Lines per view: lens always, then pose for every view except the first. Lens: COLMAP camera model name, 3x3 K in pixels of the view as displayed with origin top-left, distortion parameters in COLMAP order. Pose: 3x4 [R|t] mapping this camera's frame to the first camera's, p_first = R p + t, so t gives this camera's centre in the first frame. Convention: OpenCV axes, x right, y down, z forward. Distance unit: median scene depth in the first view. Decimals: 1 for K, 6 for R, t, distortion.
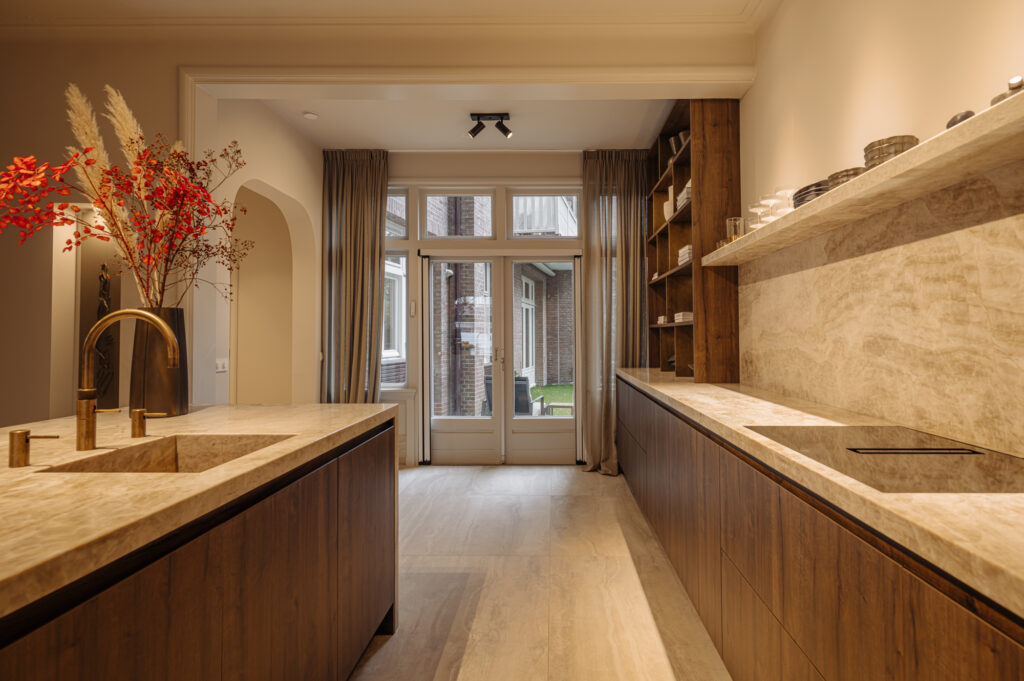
lens RADIAL K [[563.0, 0, 541.3], [0, 563.0, 312.7], [0, 0, 1]] dist [0.000147, -0.000294]
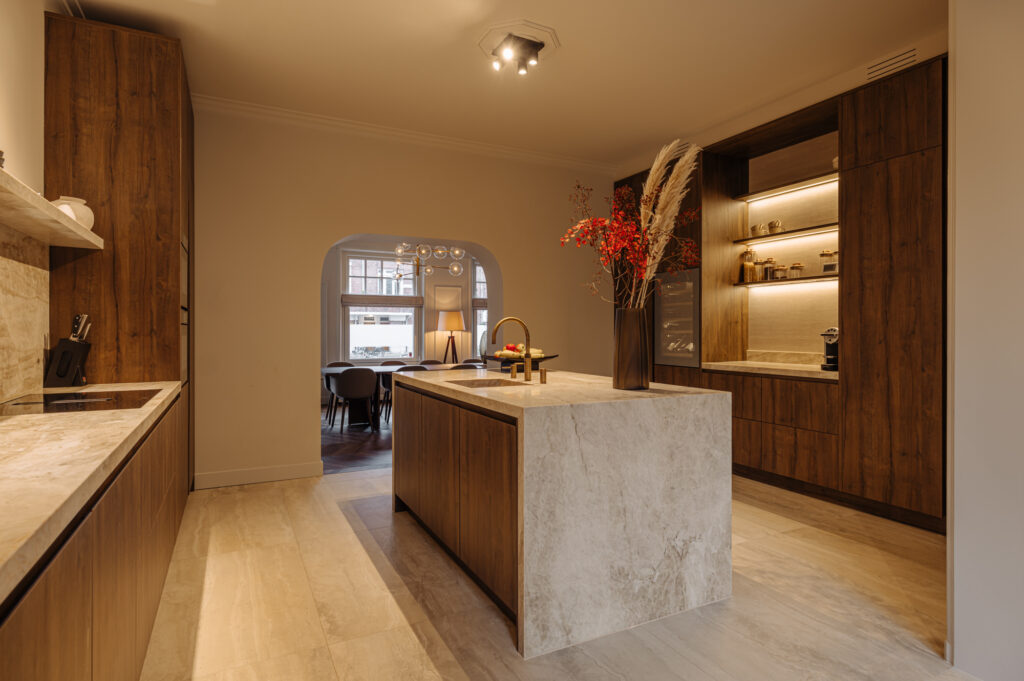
lens RADIAL K [[548.2, 0, 512.6], [0, 548.2, 334.0], [0, 0, 1]] dist [-0.000525, -0.000183]
pose [[-0.884636, 0.004215, -0.466263, 0.164018], [0.020101, 0.999374, -0.029102, 0.079180], [0.465849, -0.035117, -0.884167, 1.838883]]
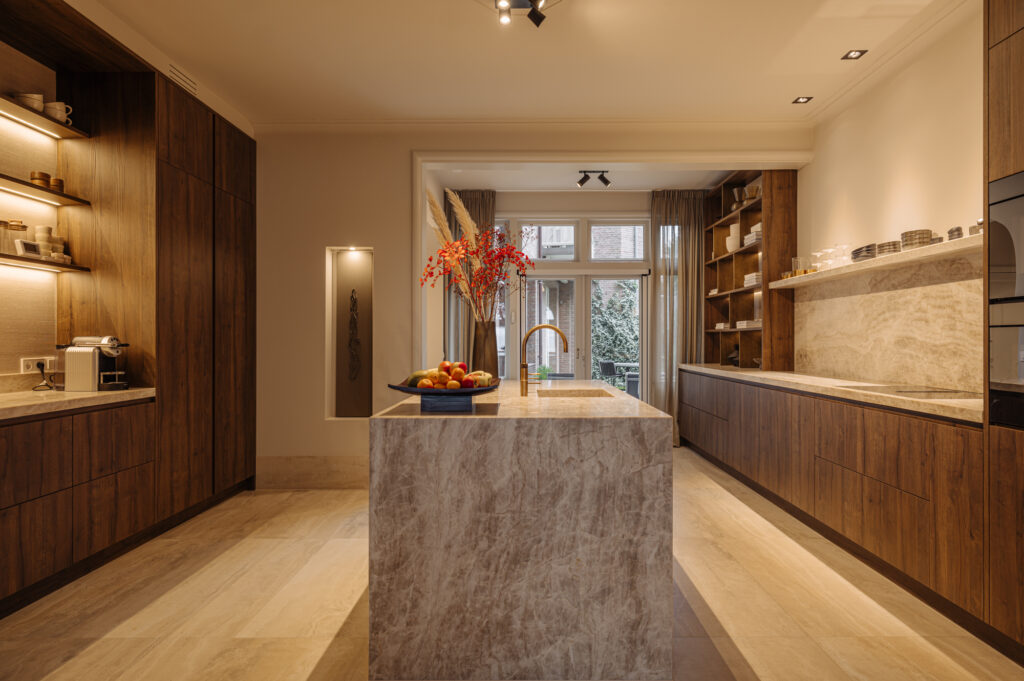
lens RADIAL K [[582.6, 0, 520.4], [0, 582.6, 337.5], [0, 0, 1]] dist [0.004113, -0.000912]
pose [[0.999952, -0.000921, 0.009705, -0.527368], [0.000569, 0.999342, 0.036278, -0.020293], [-0.009732, -0.036271, 0.999295, -0.690228]]
